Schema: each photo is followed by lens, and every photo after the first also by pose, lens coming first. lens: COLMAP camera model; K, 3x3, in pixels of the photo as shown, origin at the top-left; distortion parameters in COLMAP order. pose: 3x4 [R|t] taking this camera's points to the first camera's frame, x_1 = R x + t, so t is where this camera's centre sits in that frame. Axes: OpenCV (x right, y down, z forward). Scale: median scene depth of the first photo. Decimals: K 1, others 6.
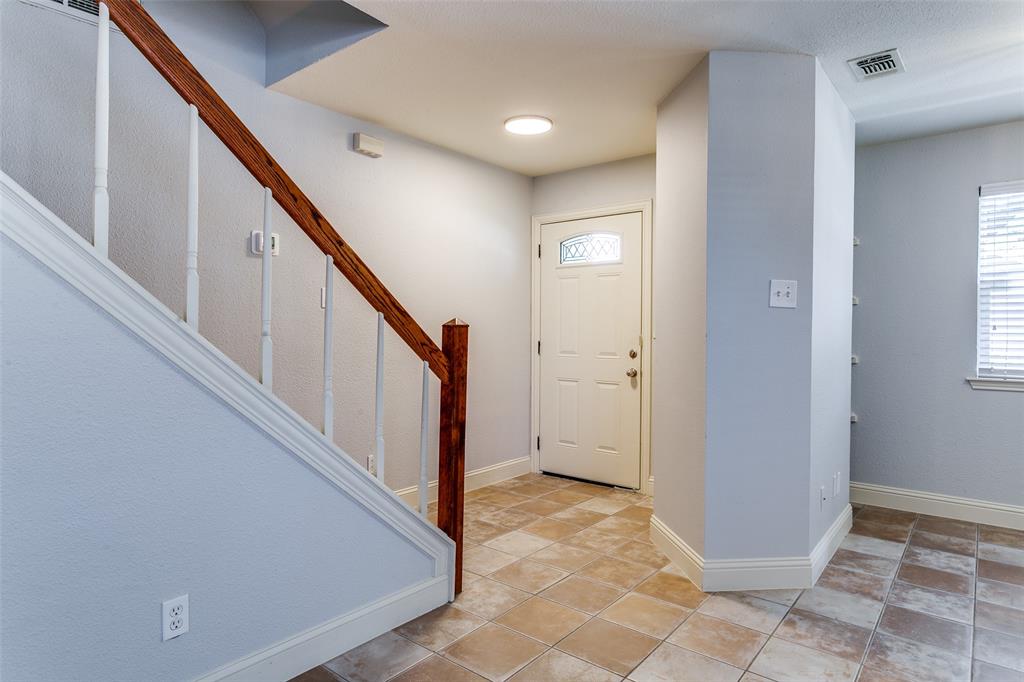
lens RADIAL K [[585.0, 0, 510.7], [0, 585.0, 334.1], [0, 0, 1]] dist [-0.001030, 0.000419]
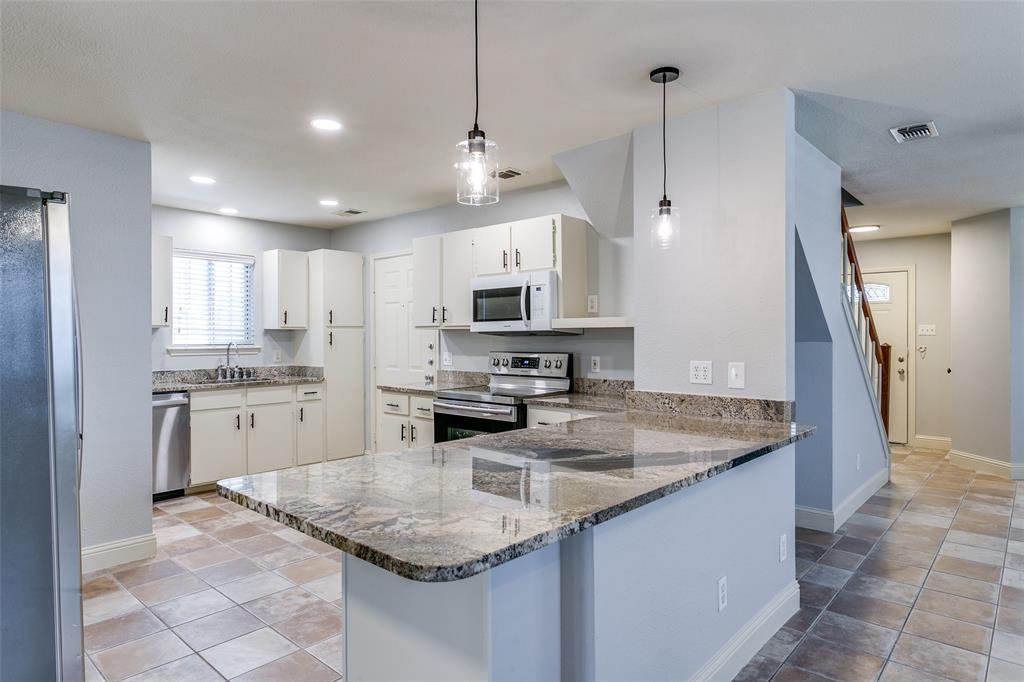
lens RADIAL K [[585.0, 0, 515.5], [0, 585.0, 338.5], [0, 0, 1]] dist [-0.001030, 0.000419]
pose [[0.998756, -0.007019, -0.049372, -1.279237], [0.006908, 0.999973, -0.002411, -0.045106], [0.049388, 0.002067, 0.998778, -1.095520]]
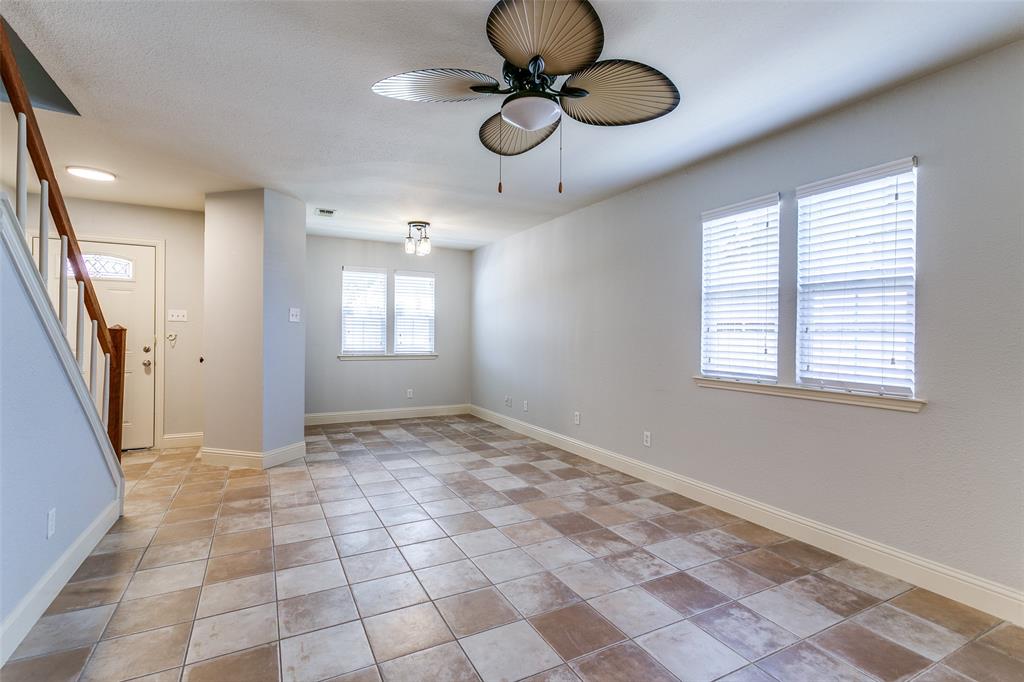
lens RADIAL K [[481.1, 0, 514.6], [0, 481.1, 337.8], [0, 0, 1]] dist [0.005490, -0.000803]
pose [[0.391562, -0.004254, 0.920142, -0.814030], [-0.001933, 0.999983, 0.005446, -0.000757], [-0.920150, -0.003911, 0.391547, -0.382666]]
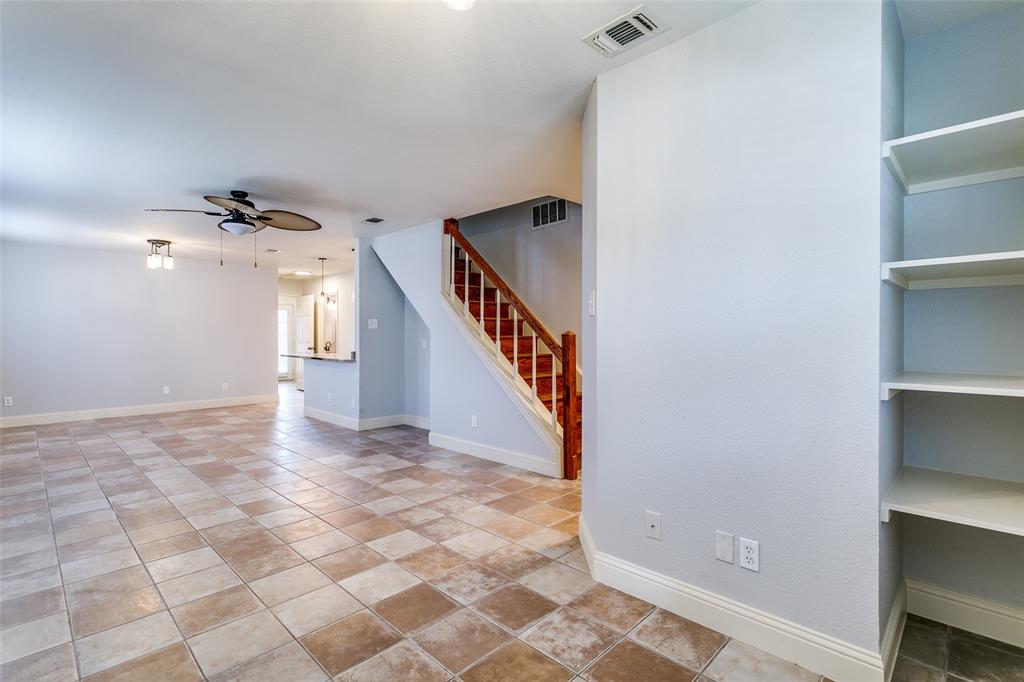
lens RADIAL K [[481.1, 0, 511.1], [0, 481.1, 337.7], [0, 0, 1]] dist [0.005490, -0.000803]
pose [[-0.096554, -0.003590, -0.995321, 1.447067], [-0.004027, 0.999987, -0.003217, 0.001617], [0.995320, 0.003698, -0.096567, 0.968923]]
